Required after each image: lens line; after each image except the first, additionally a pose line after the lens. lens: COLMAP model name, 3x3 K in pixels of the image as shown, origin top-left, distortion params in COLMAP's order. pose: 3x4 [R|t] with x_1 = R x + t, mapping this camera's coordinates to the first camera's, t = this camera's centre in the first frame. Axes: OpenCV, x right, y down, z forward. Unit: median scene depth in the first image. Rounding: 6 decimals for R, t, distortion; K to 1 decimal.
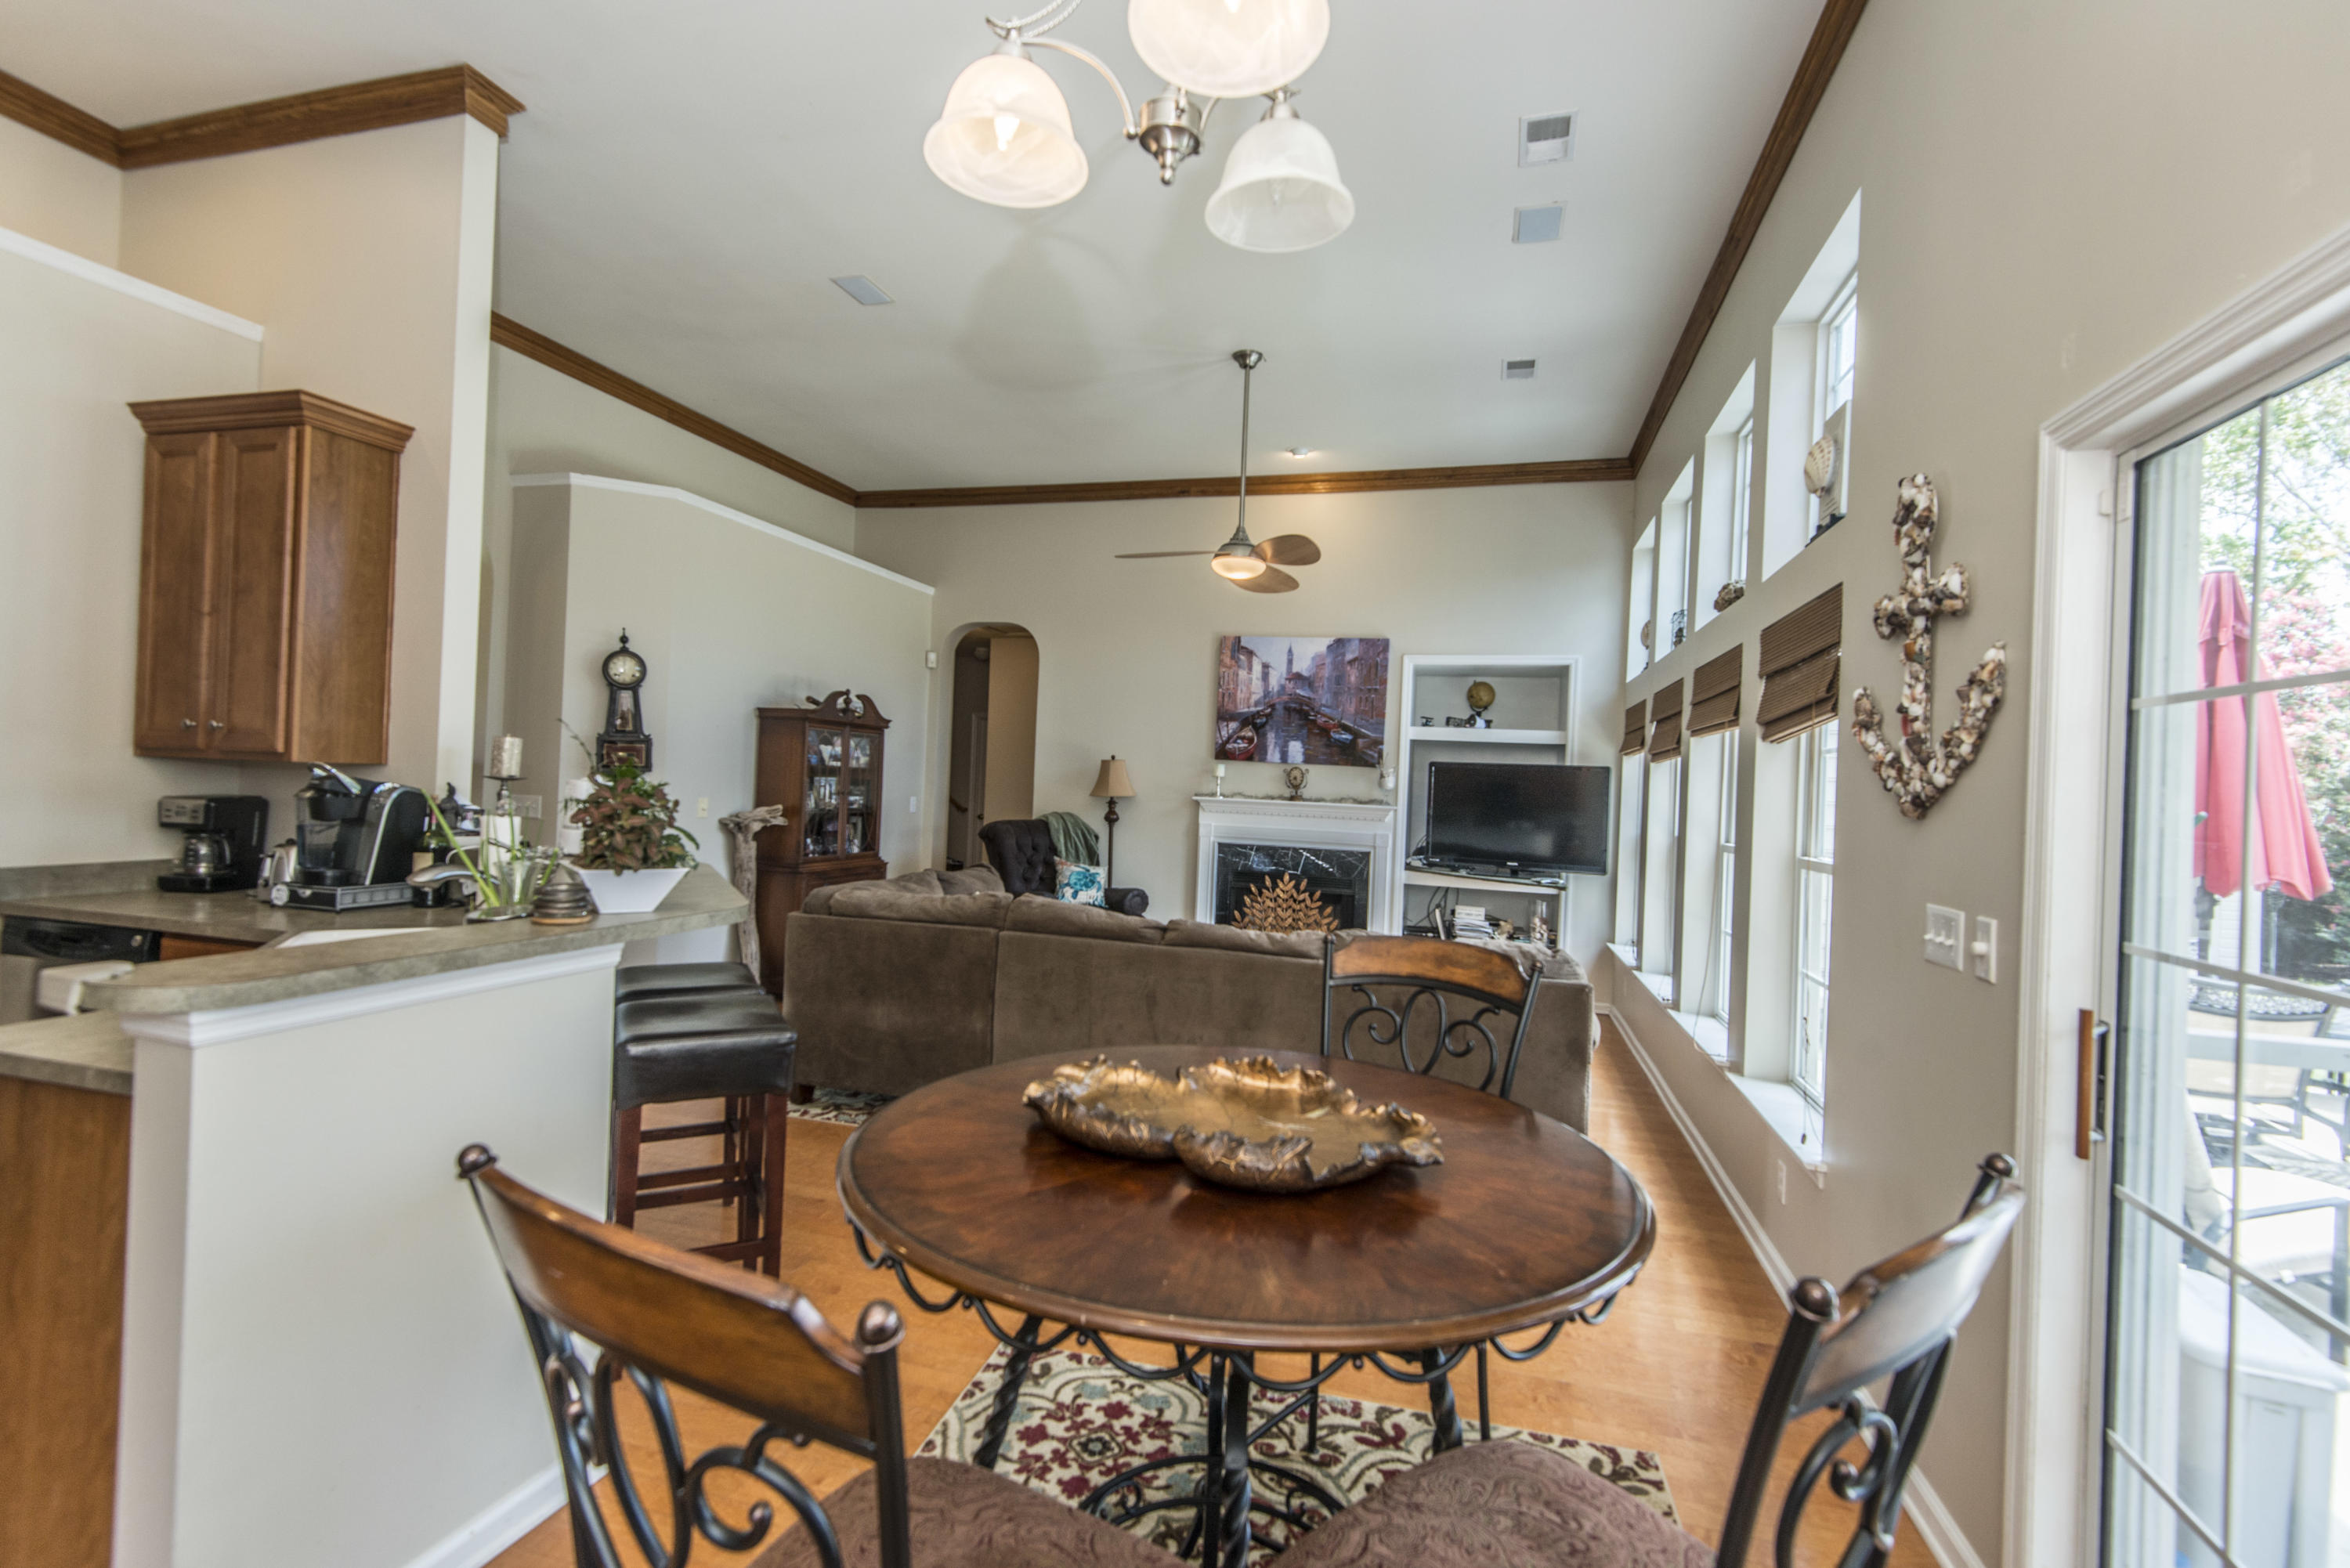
lens RADIAL K [[1068.3, 0, 1173.2], [0, 1068.3, 773.8], [0, 0, 1]] dist [0.022395, -0.009982]
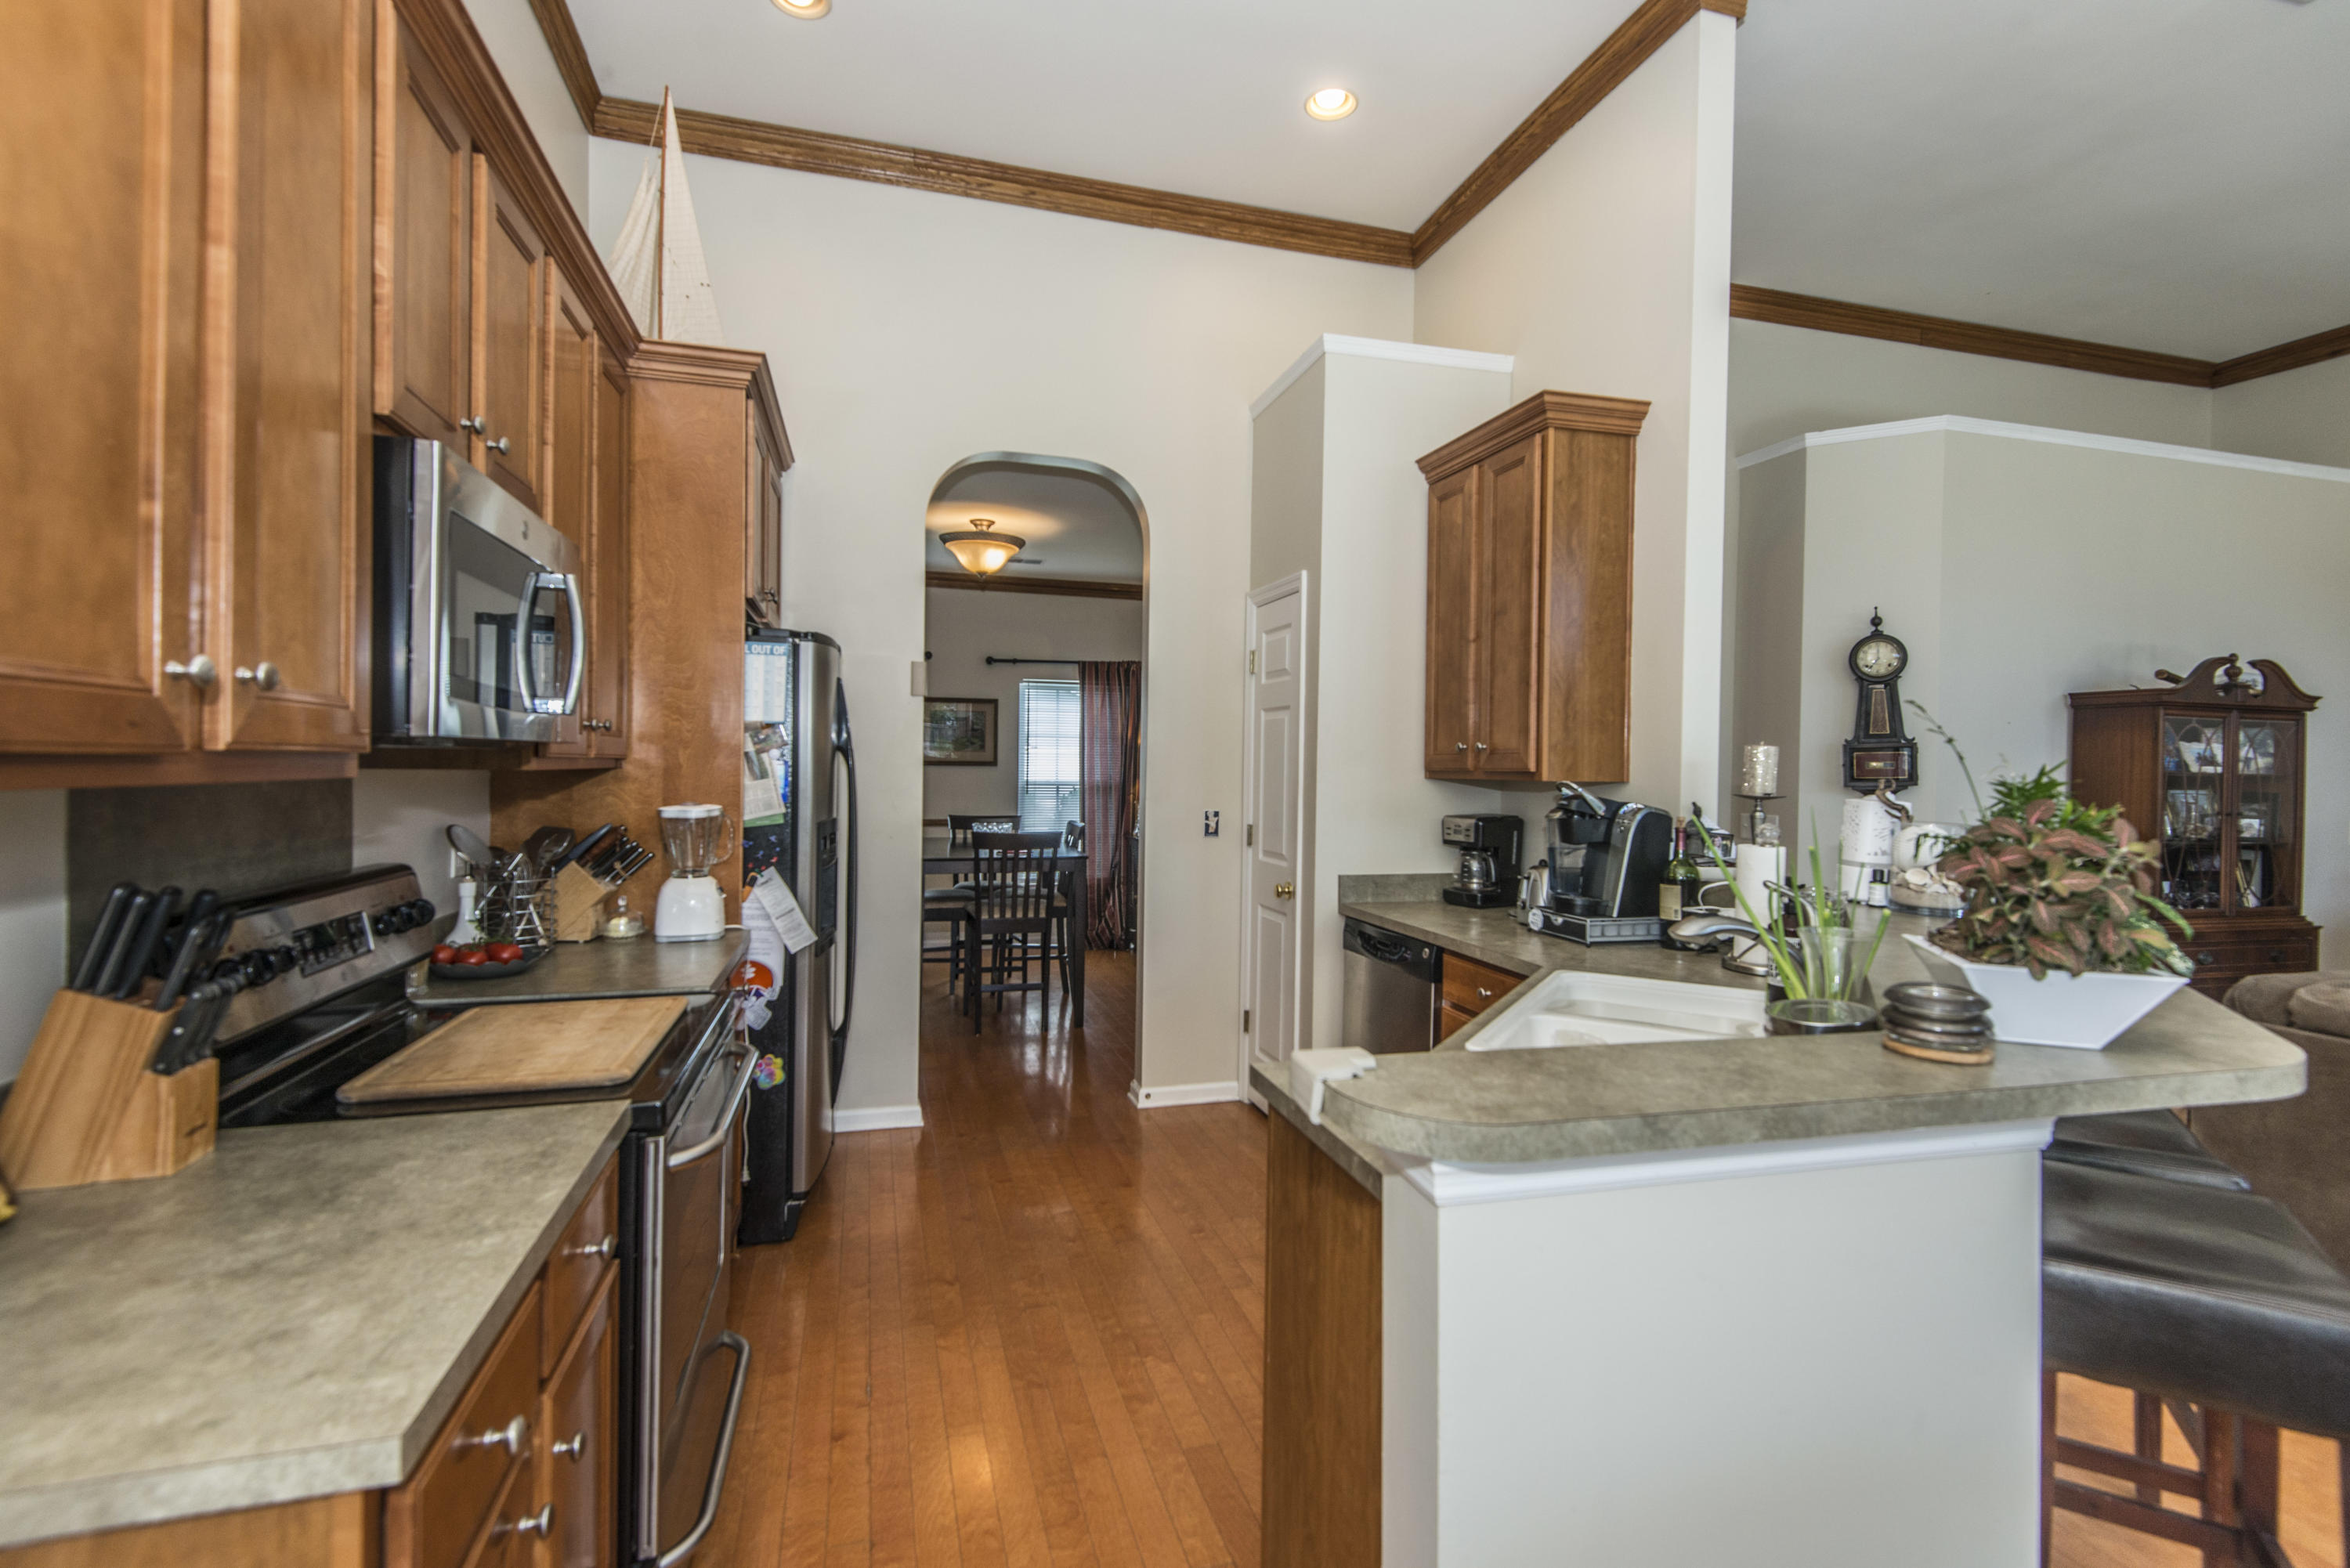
lens RADIAL K [[1055.2, 0, 1171.6], [0, 1055.2, 774.1], [0, 0, 1]] dist [0.047114, -0.030553]
pose [[0.524297, -0.023635, -0.851207, -0.178499], [0.013105, 0.999720, -0.019687, -0.003012], [0.851435, -0.000833, 0.524460, 0.215350]]
